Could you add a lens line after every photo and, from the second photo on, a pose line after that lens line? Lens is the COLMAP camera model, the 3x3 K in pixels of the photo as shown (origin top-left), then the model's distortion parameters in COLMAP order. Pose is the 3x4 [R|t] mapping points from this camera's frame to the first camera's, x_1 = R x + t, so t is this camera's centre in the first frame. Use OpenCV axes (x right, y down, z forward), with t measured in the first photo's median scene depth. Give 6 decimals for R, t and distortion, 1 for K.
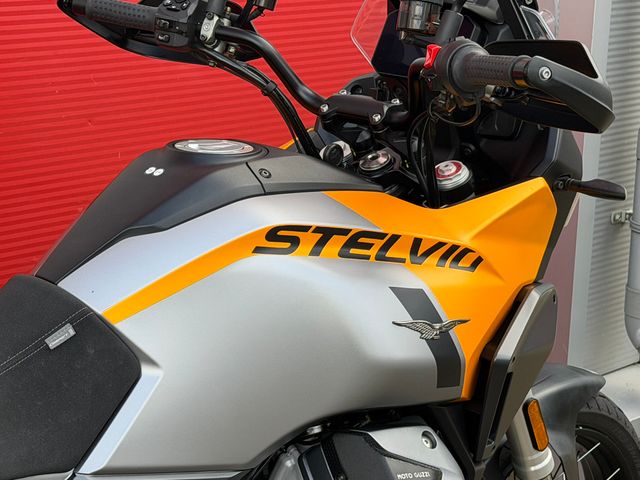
lens RADIAL K [[1515.7, 0, 319.7], [0, 1515.7, 250.2], [0, 0, 1]] dist [0.115563, 0.022710]
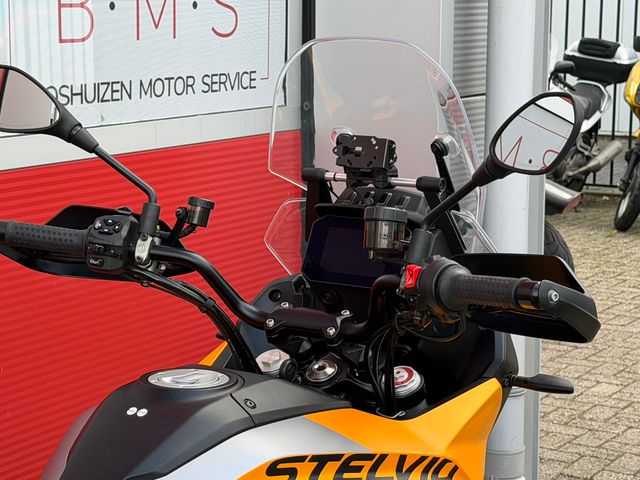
lens RADIAL K [[1515.7, 0, 319.7], [0, 1515.7, 250.2], [0, 0, 1]] dist [0.115563, 0.022710]
pose [[0.974681, -0.063823, 0.214298, -0.192147], [0.080730, 0.994198, -0.071085, -0.074418], [-0.208518, 0.086586, 0.974178, 0.024965]]
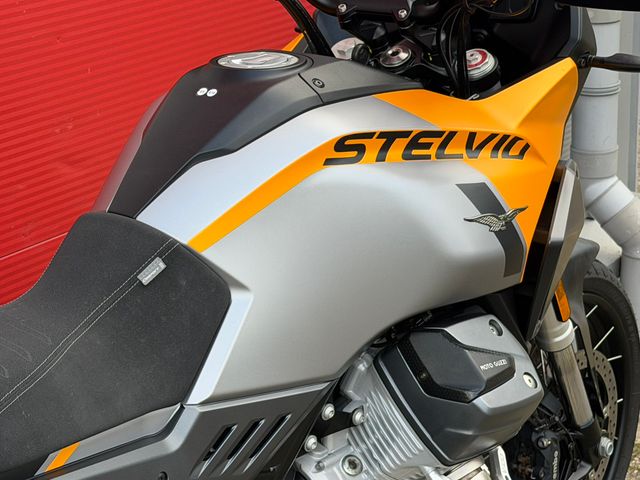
lens RADIAL K [[1515.7, 0, 319.7], [0, 1515.7, 250.2], [0, 0, 1]] dist [0.115563, 0.022710]
pose [[0.986139, -0.112106, 0.122320, -0.165101], [0.101124, 0.990556, 0.092585, -0.033562], [-0.131544, -0.078932, 0.988163, 0.012203]]
